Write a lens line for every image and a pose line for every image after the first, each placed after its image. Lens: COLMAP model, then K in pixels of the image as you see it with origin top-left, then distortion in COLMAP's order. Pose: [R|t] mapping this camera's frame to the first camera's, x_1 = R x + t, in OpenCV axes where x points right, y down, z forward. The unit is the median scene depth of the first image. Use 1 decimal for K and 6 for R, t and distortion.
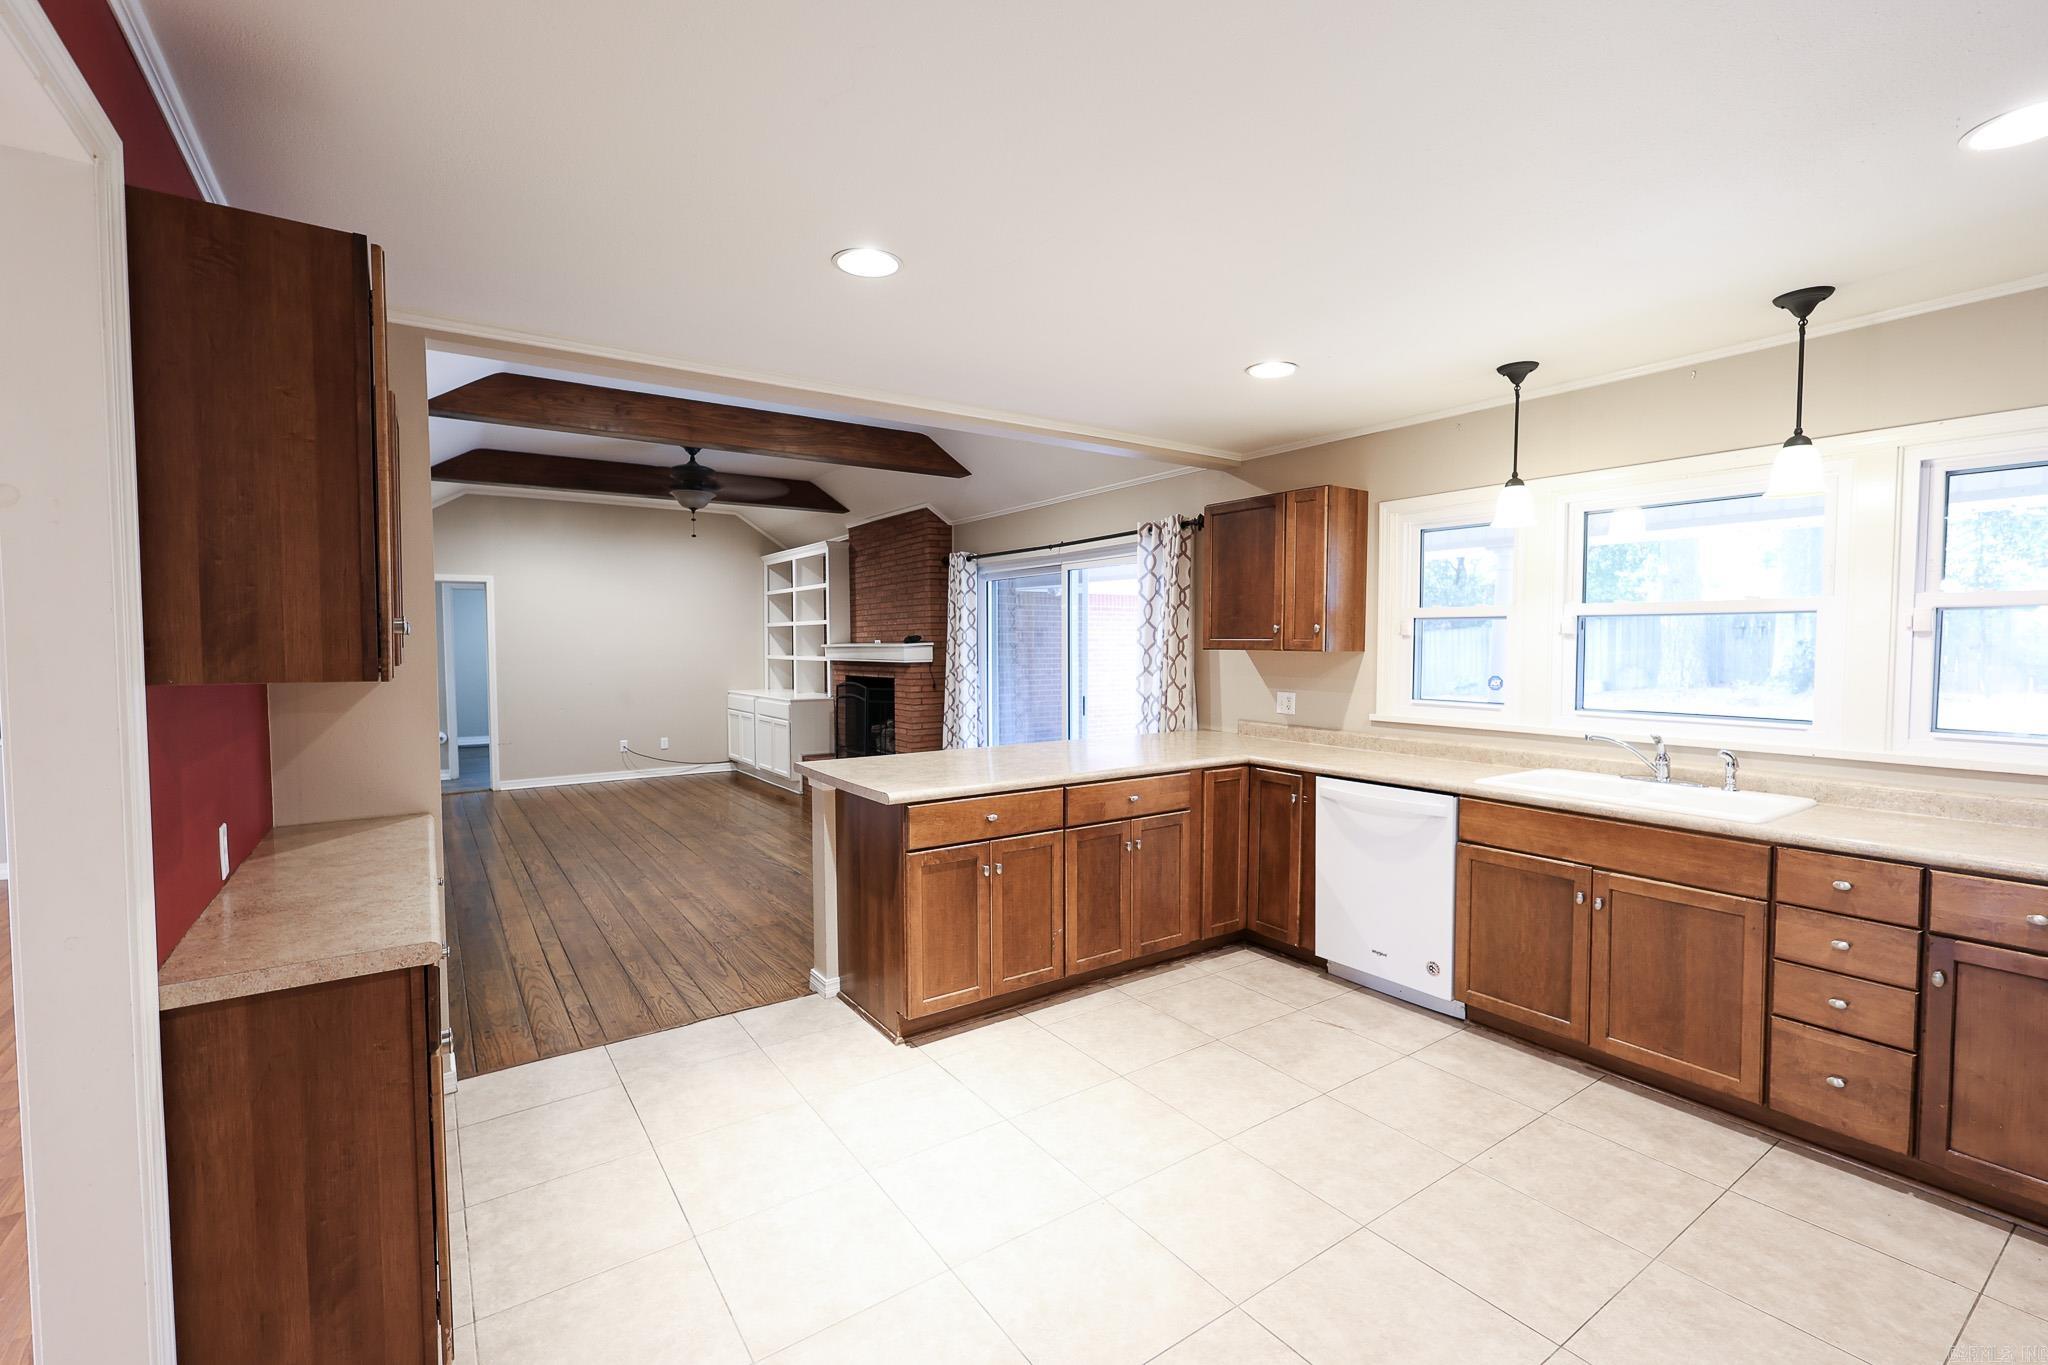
lens RADIAL K [[888.1, 0, 1013.5], [0, 888.1, 680.7], [0, 0, 1]] dist [0.000361, 0.000255]
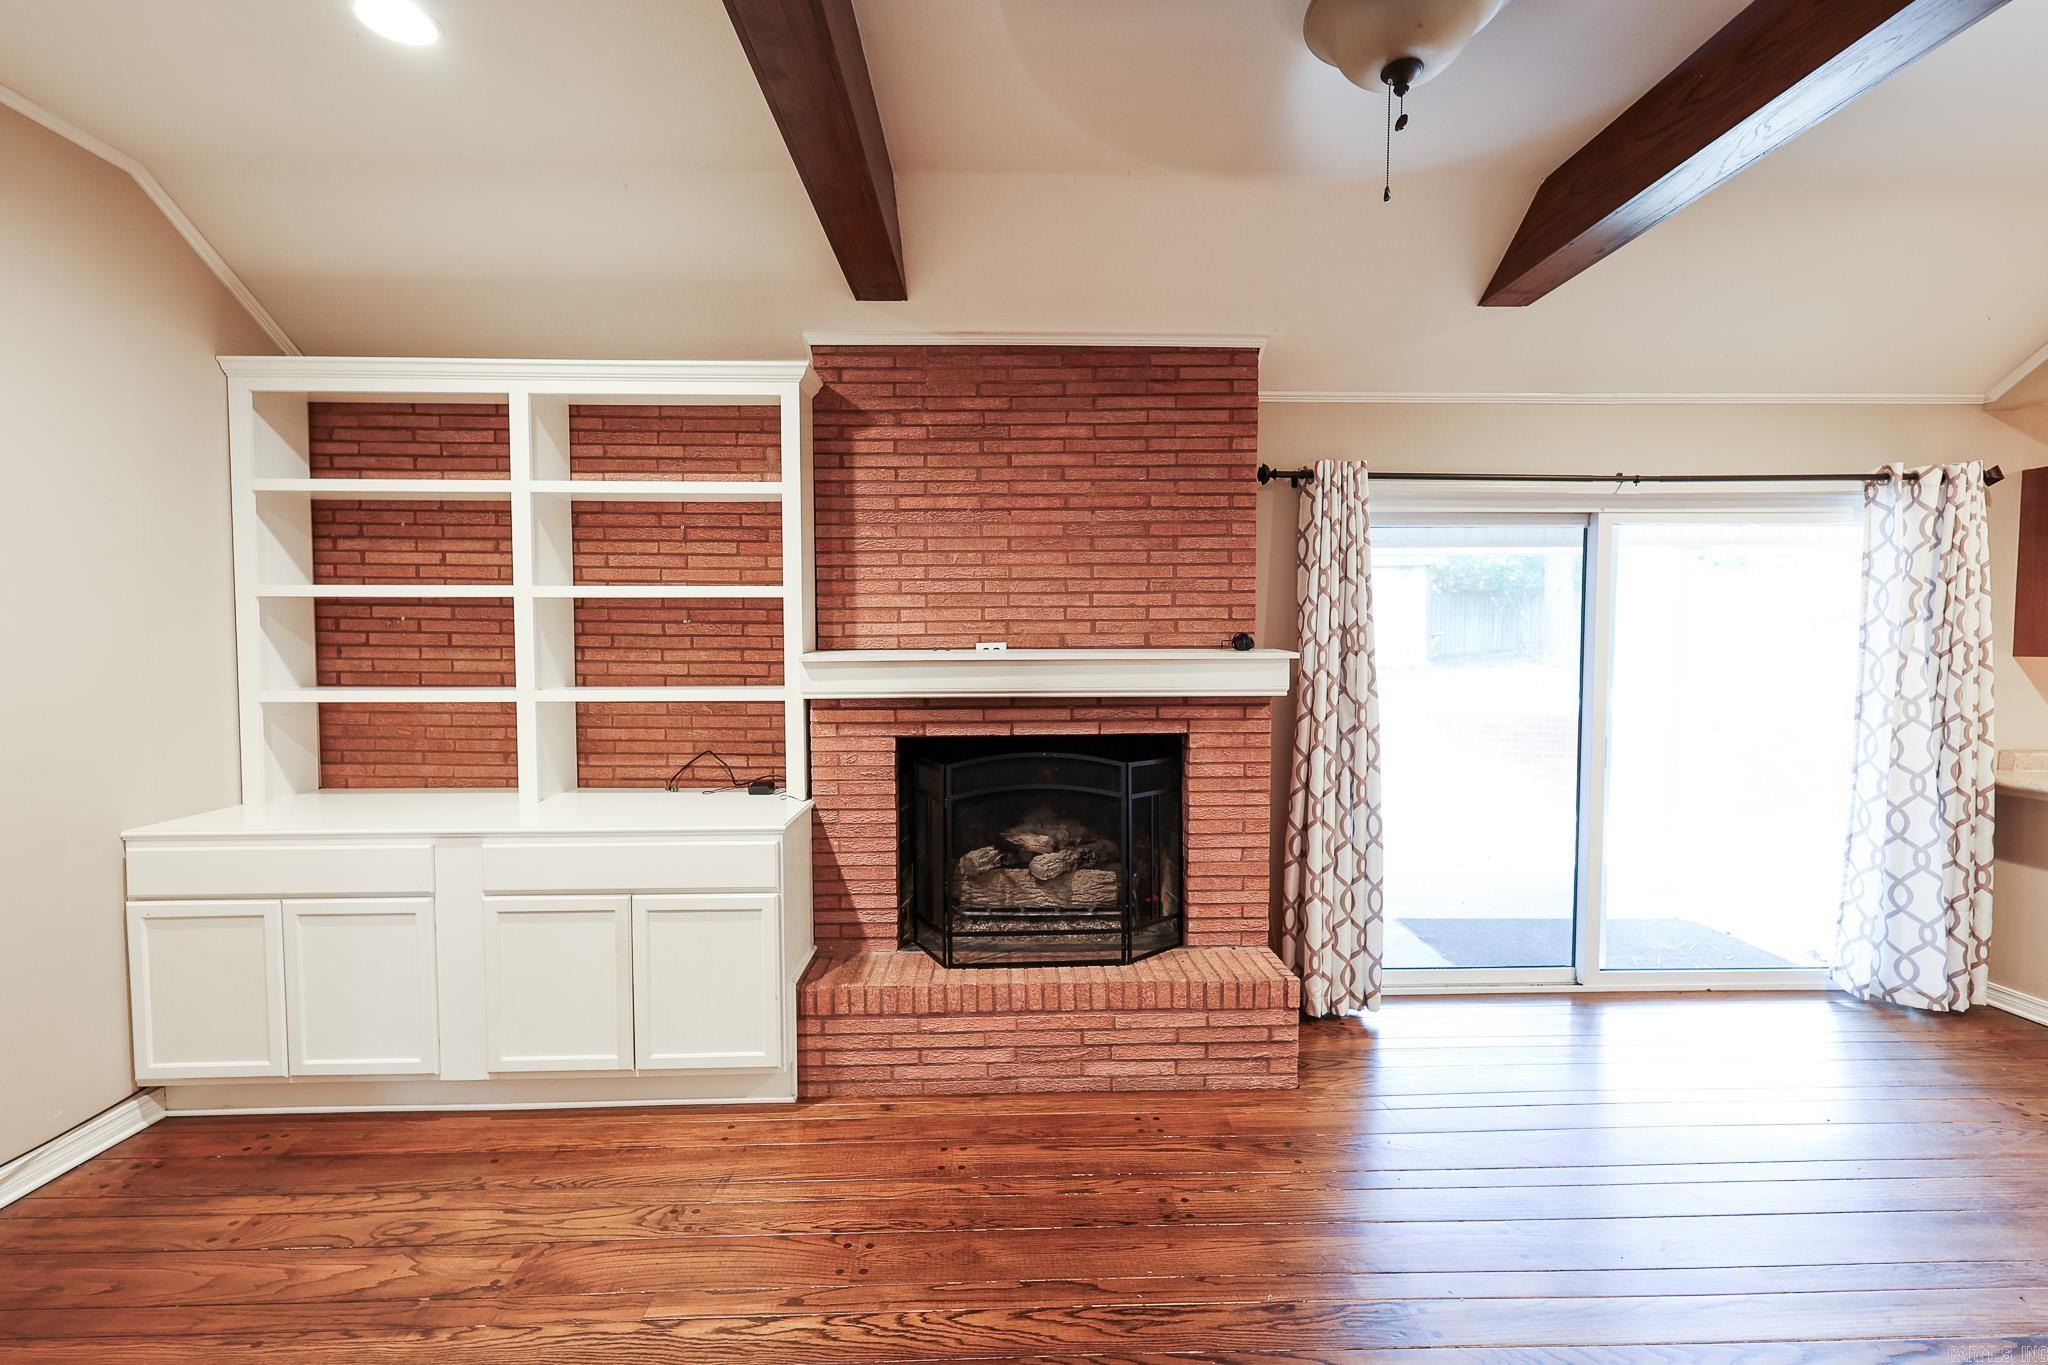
lens RADIAL K [[896.4, 0, 1024.0], [0, 896.4, 682.5], [0, 0, 1]] dist [0.002757, 0.000940]
pose [[0.527446, -0.035018, 0.848867, -1.008908], [0.038866, 0.999099, 0.017066, -0.070477], [-0.848699, 0.023990, 0.528331, 1.585253]]
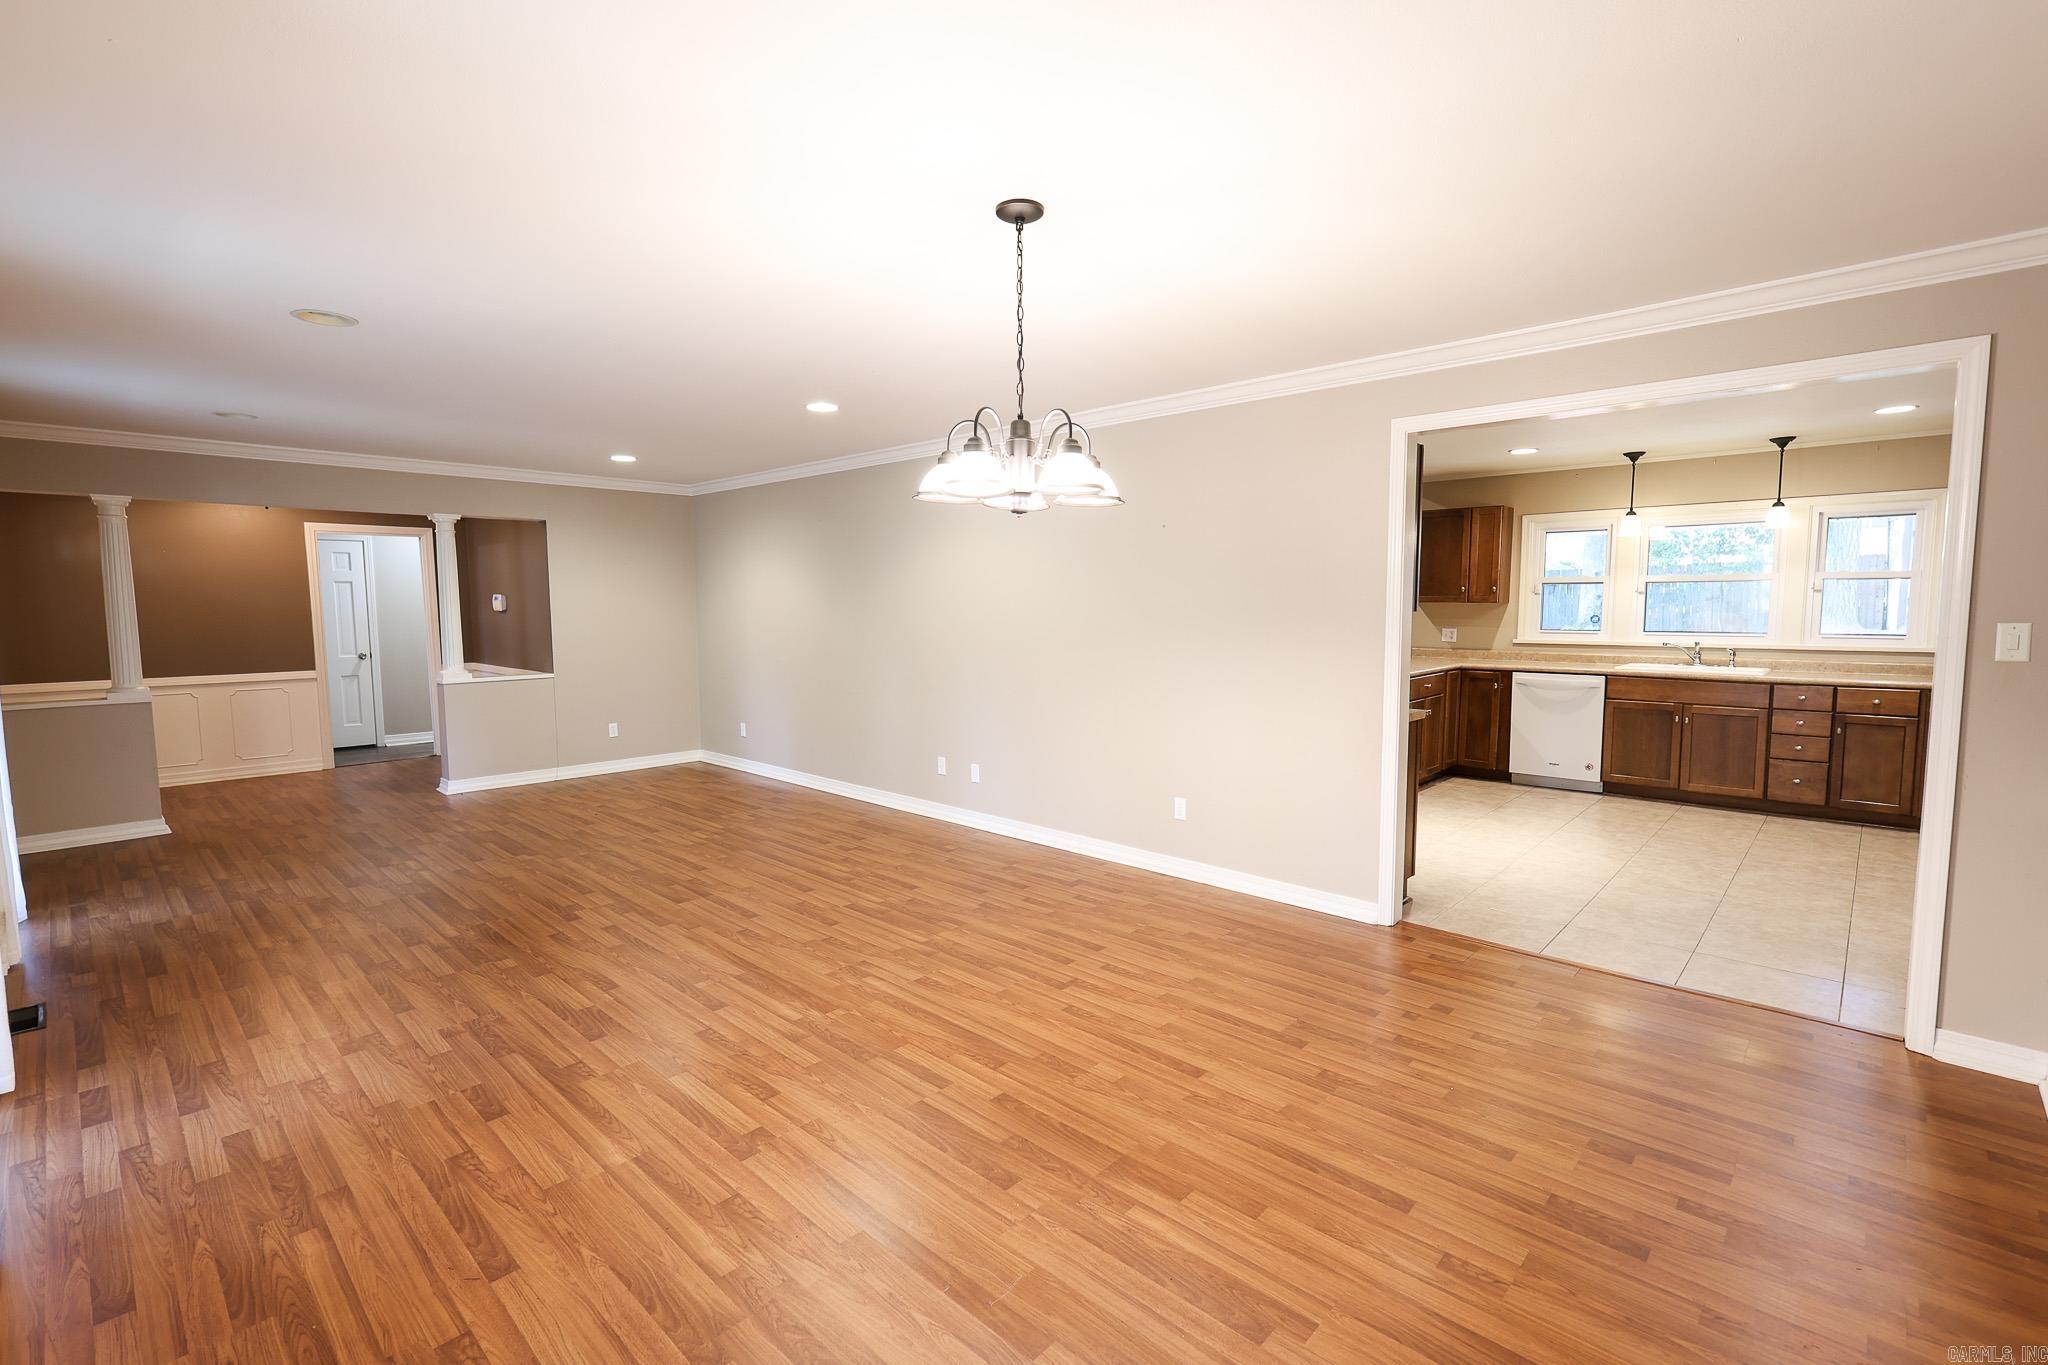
lens RADIAL K [[912.7, 0, 1024.0], [0, 912.7, 682.5], [0, 0, 1]] dist [0.000511, 0.000440]
pose [[0.975891, -0.025098, 0.216812, -0.932968], [0.015602, 0.998847, 0.045399, 0.027057], [-0.217701, -0.040922, 0.975157, -0.531379]]
